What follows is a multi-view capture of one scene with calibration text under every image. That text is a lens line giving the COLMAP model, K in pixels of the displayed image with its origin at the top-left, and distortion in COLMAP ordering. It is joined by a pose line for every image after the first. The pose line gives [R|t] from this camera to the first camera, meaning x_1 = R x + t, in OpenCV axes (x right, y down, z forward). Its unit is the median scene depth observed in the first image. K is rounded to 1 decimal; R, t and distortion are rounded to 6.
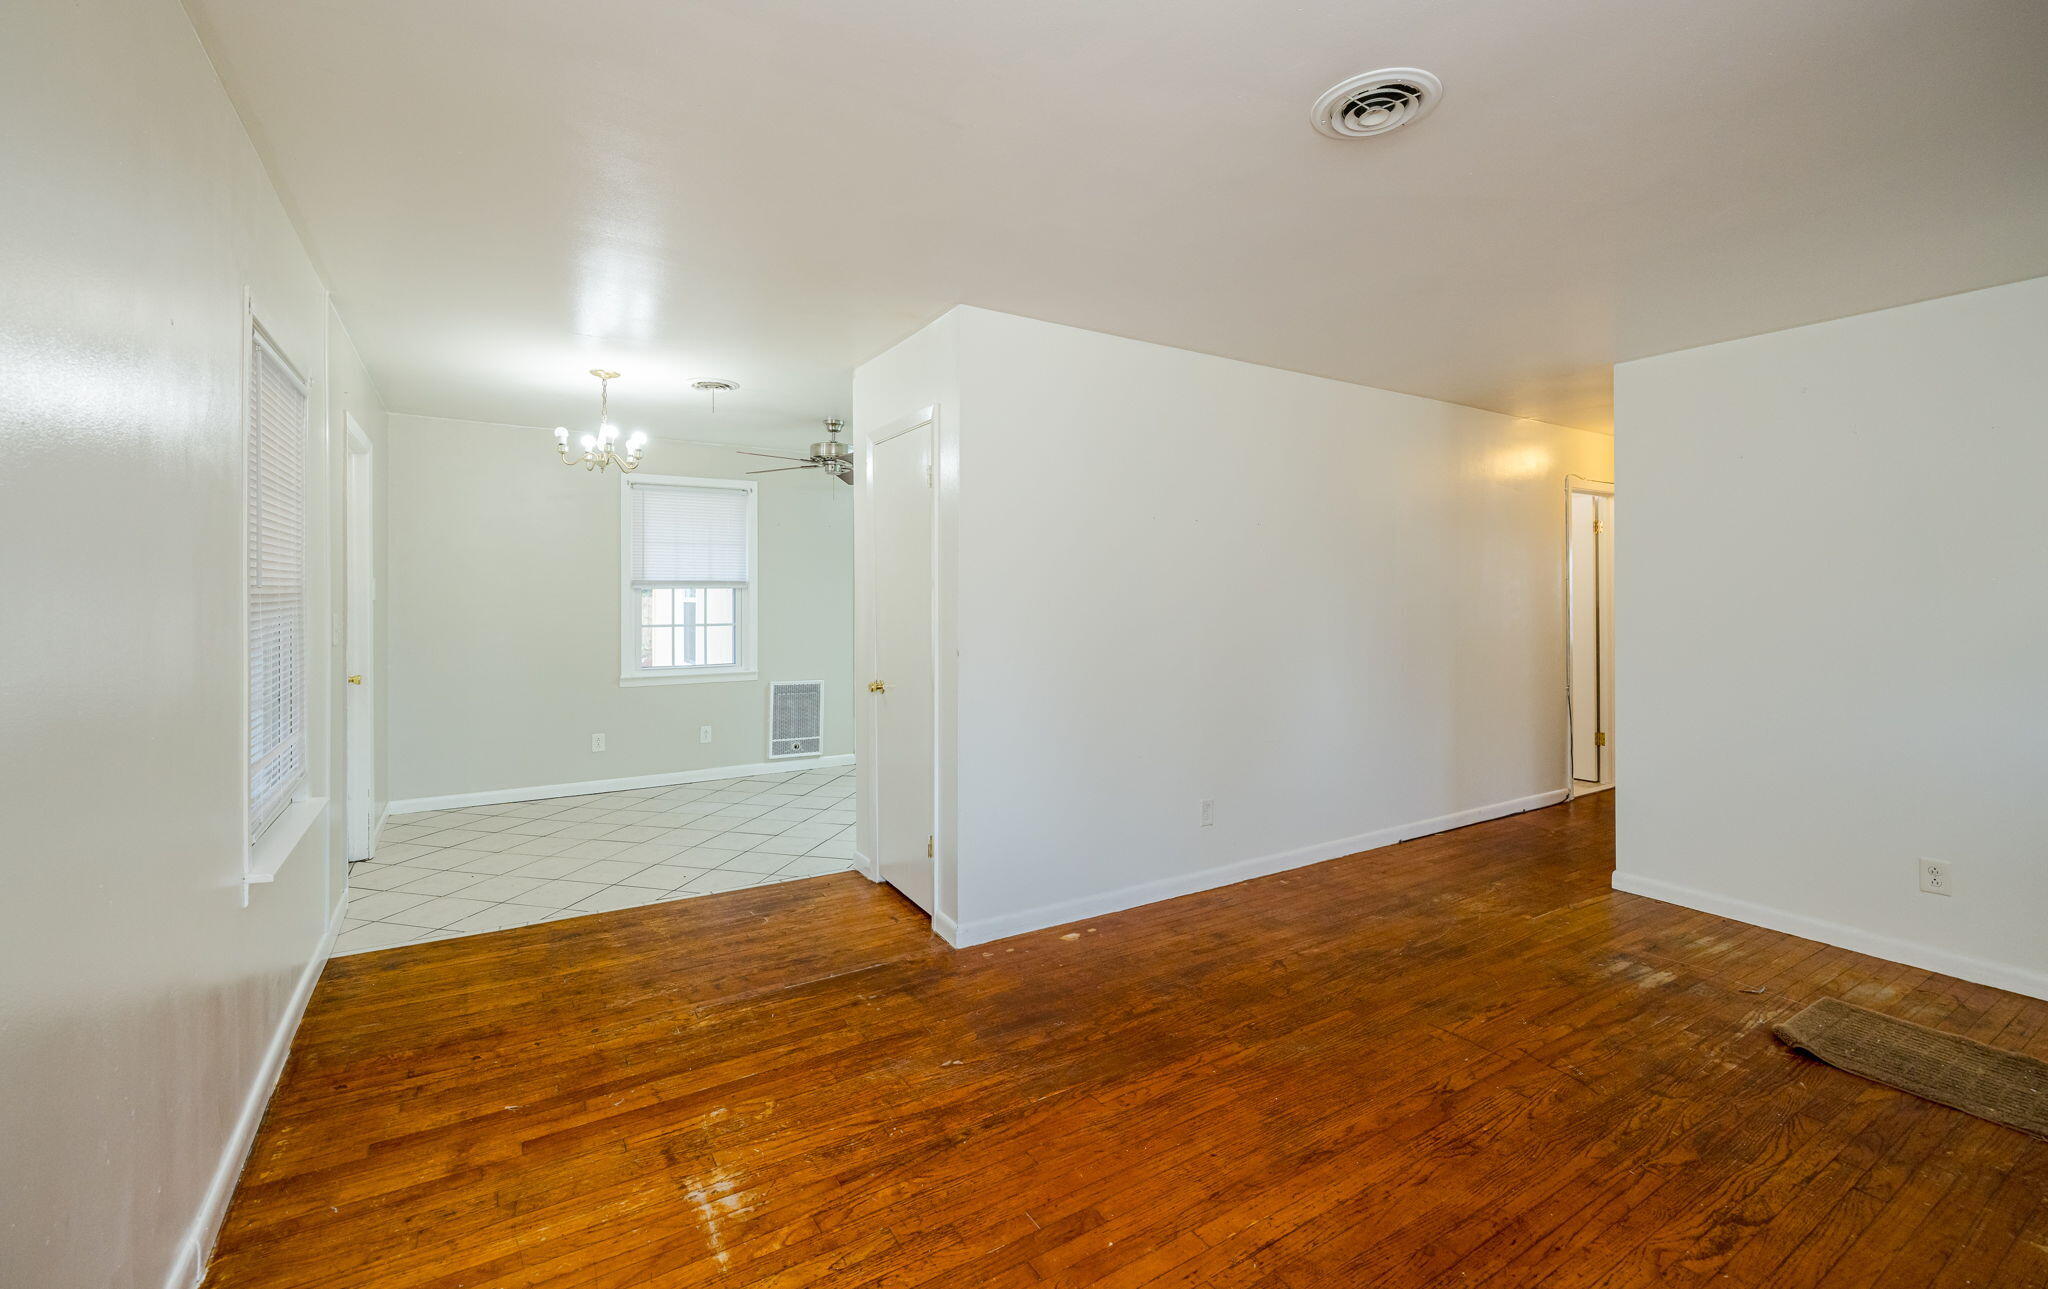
lens RADIAL K [[859.0, 0, 1016.2], [0, 859.0, 590.0], [0, 0, 1]] dist [0.000245, 0.001067]
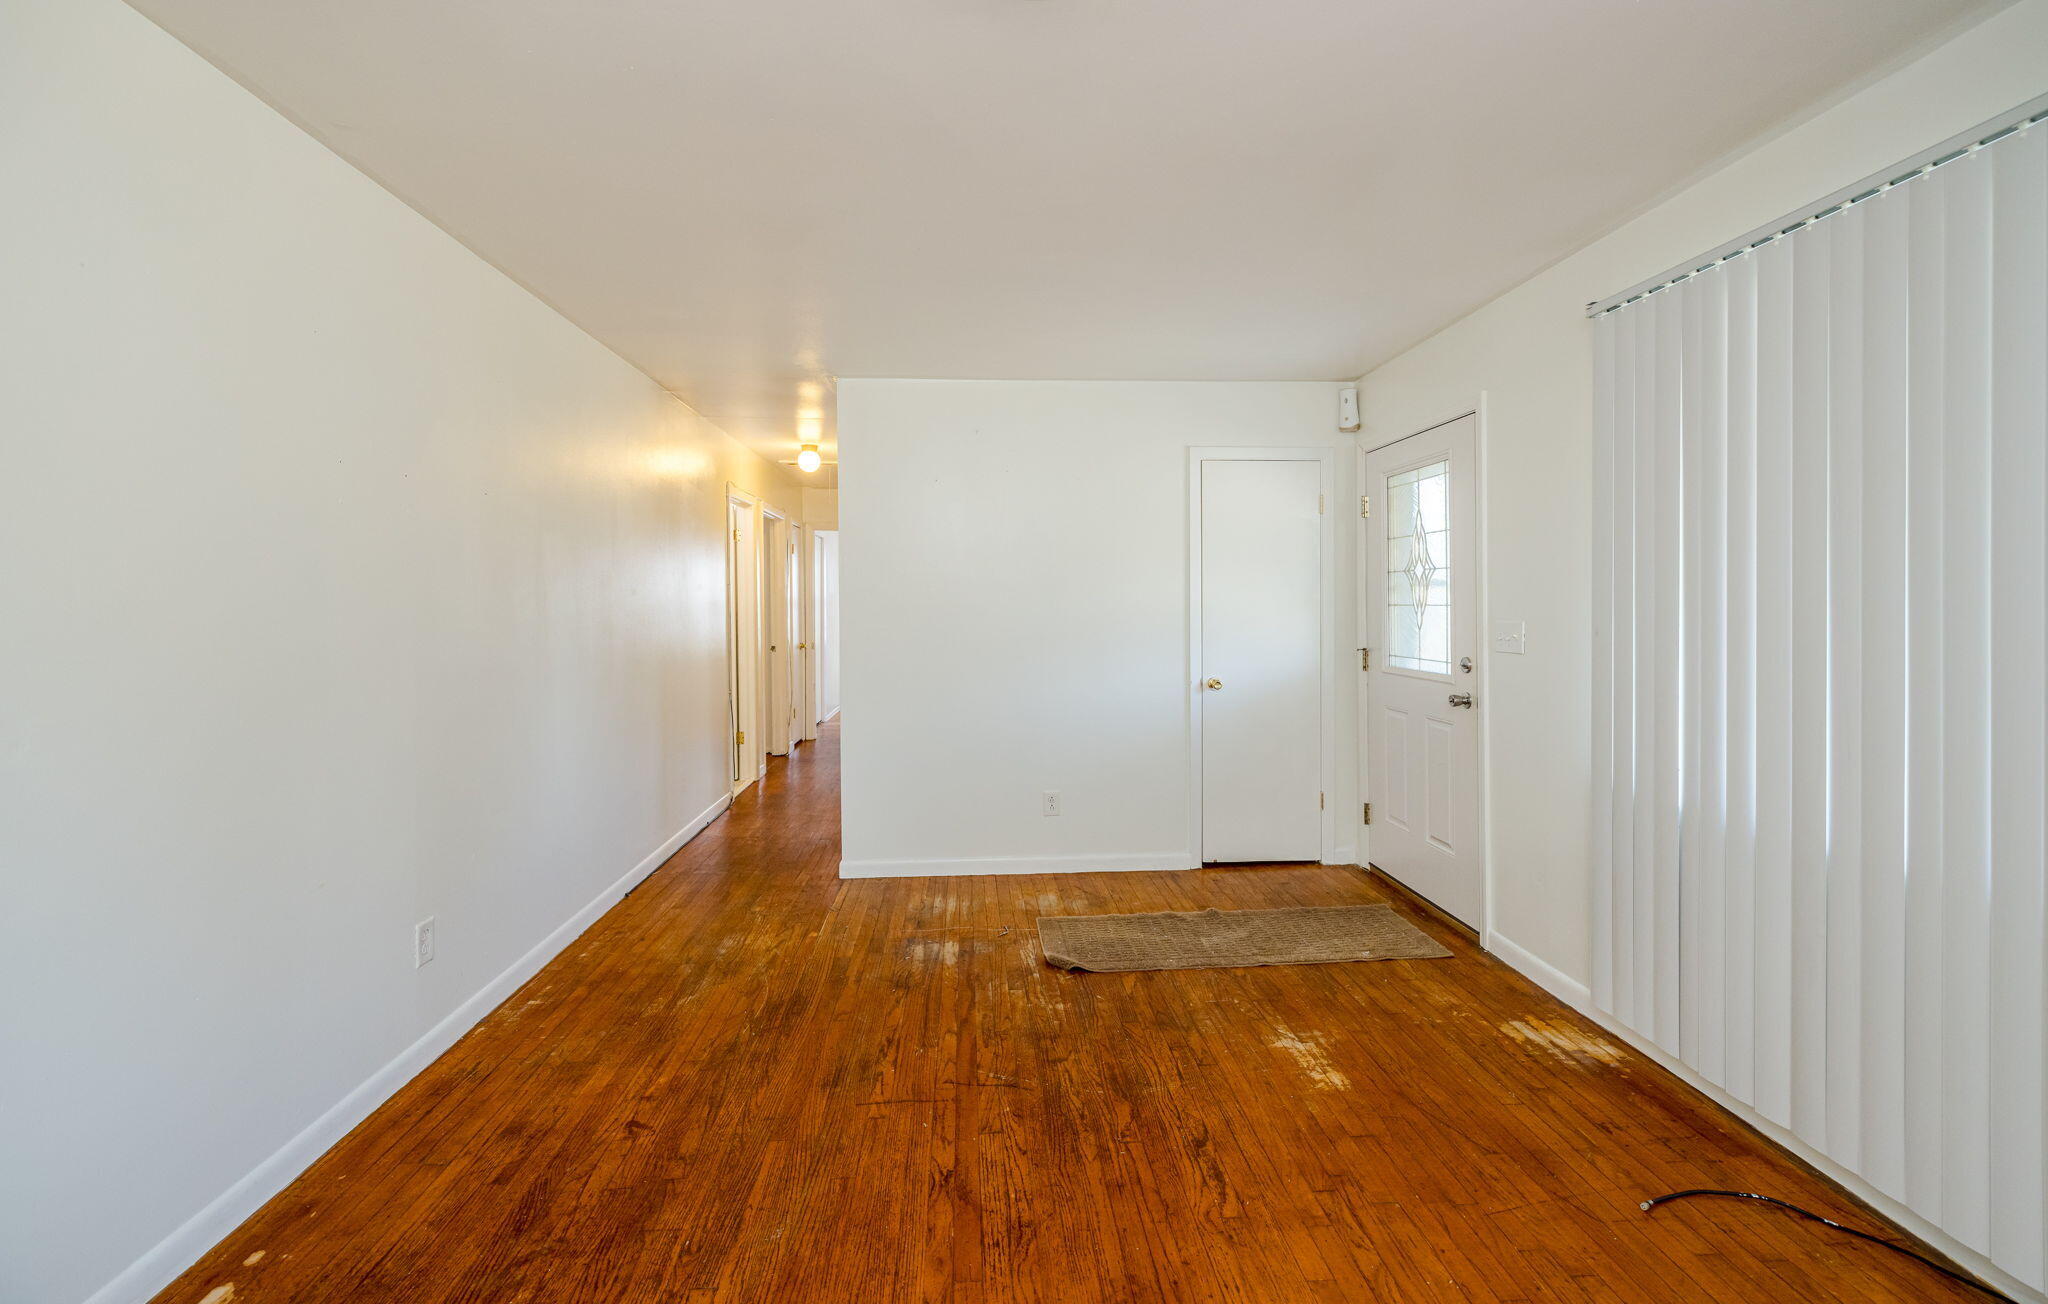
lens RADIAL K [[859.0, 0, 1019.3], [0, 859.0, 605.2], [0, 0, 1]] dist [0.000245, 0.001067]
pose [[0.472167, -0.005677, 0.881491, -0.174914], [-0.000073, 0.999979, 0.006479, 0.010373], [-0.881509, -0.003124, 0.472157, 0.444911]]
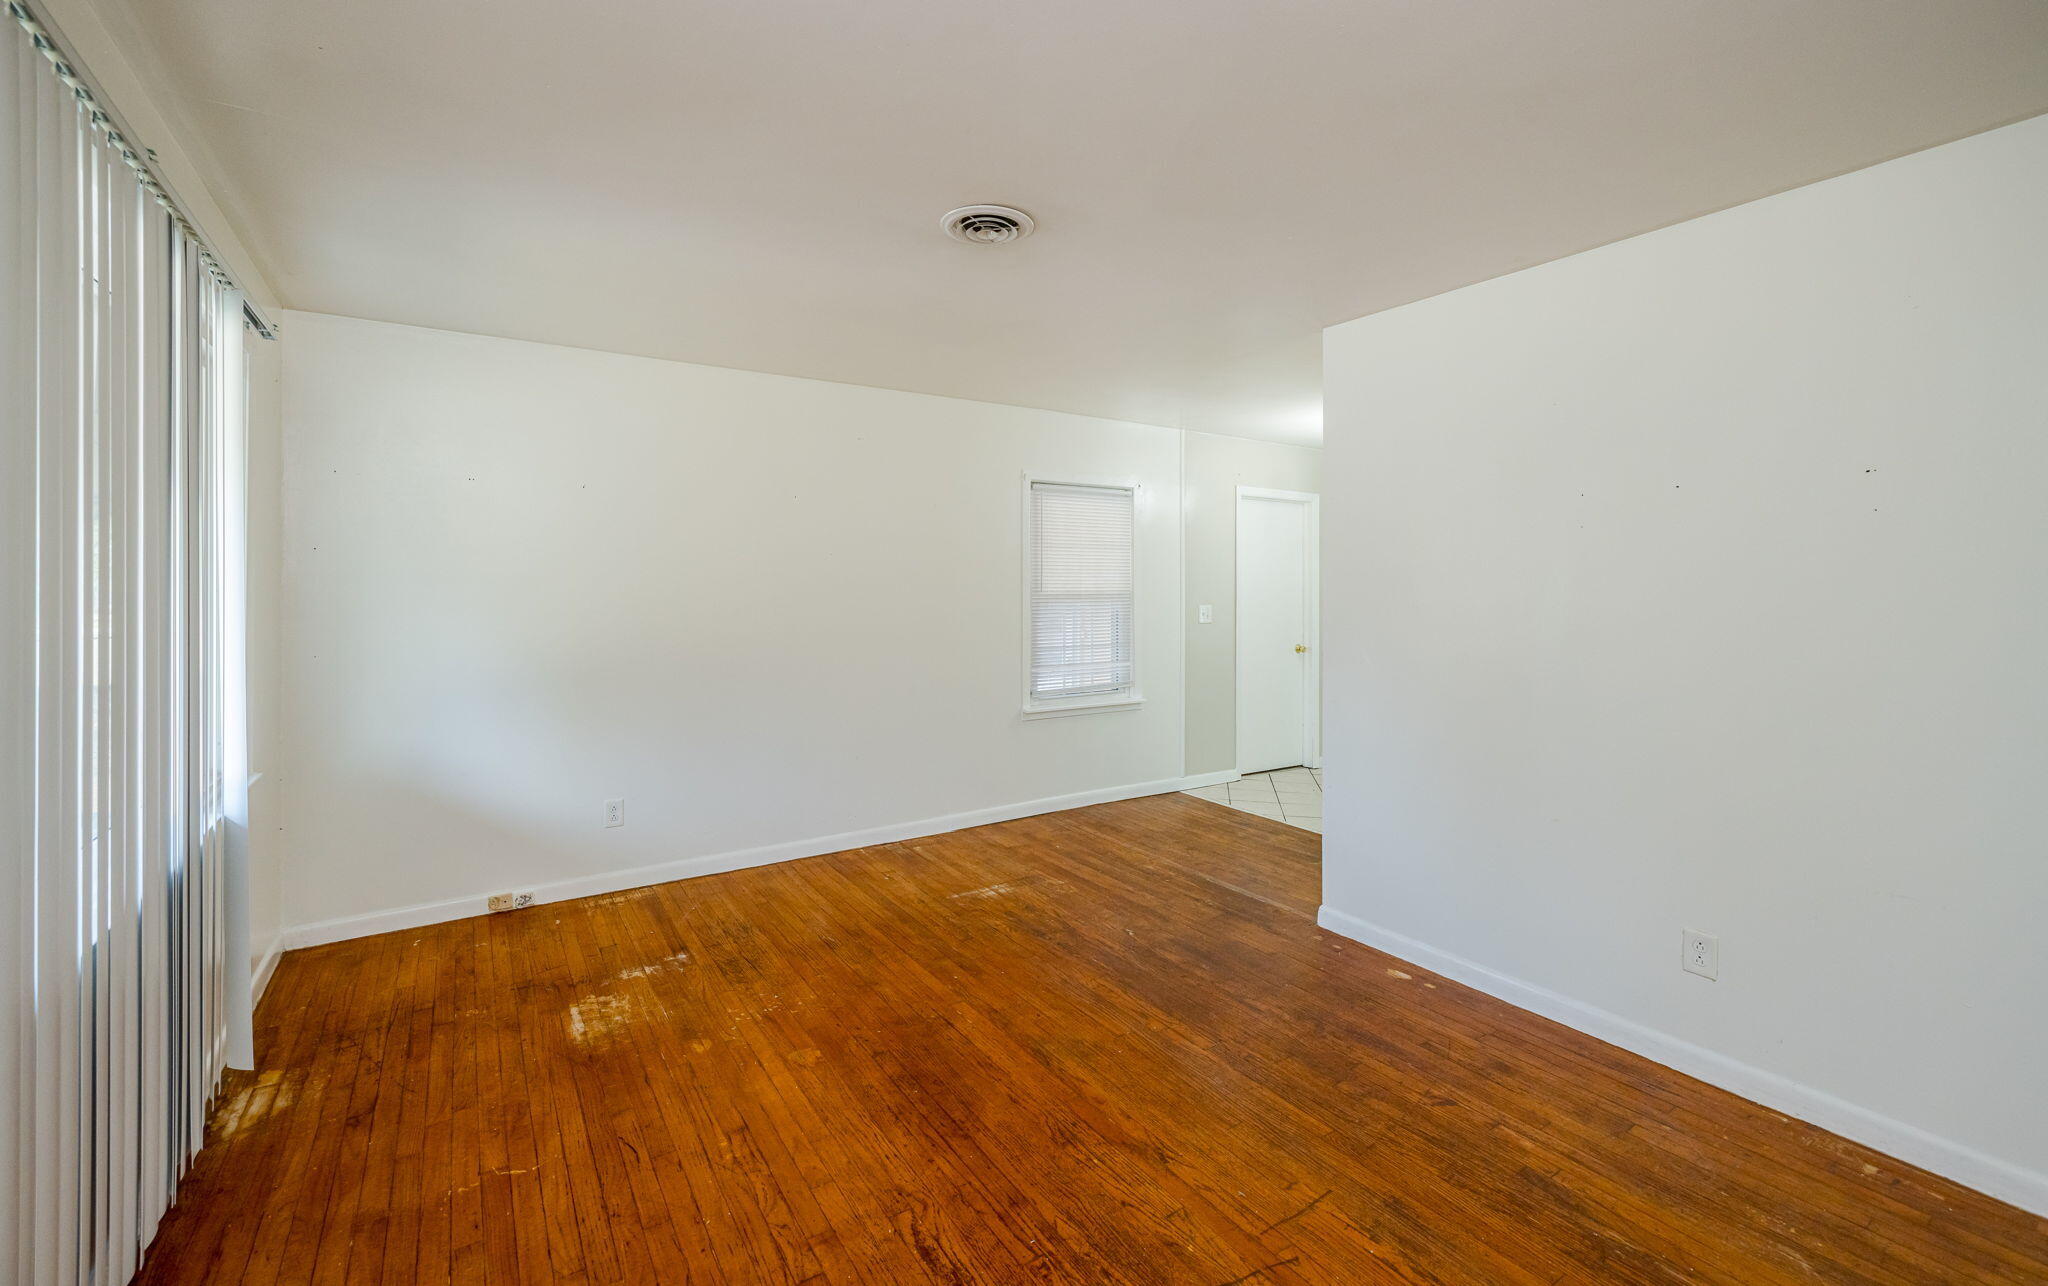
lens RADIAL K [[862.2, 0, 1019.3], [0, 862.2, 579.8], [0, 0, 1]] dist [0.002089, 0.000437]
pose [[0.022498, -0.010089, -0.999696, 1.163256], [0.002506, 0.999947, -0.010035, -0.009321], [0.999744, -0.002280, 0.022522, 0.687823]]
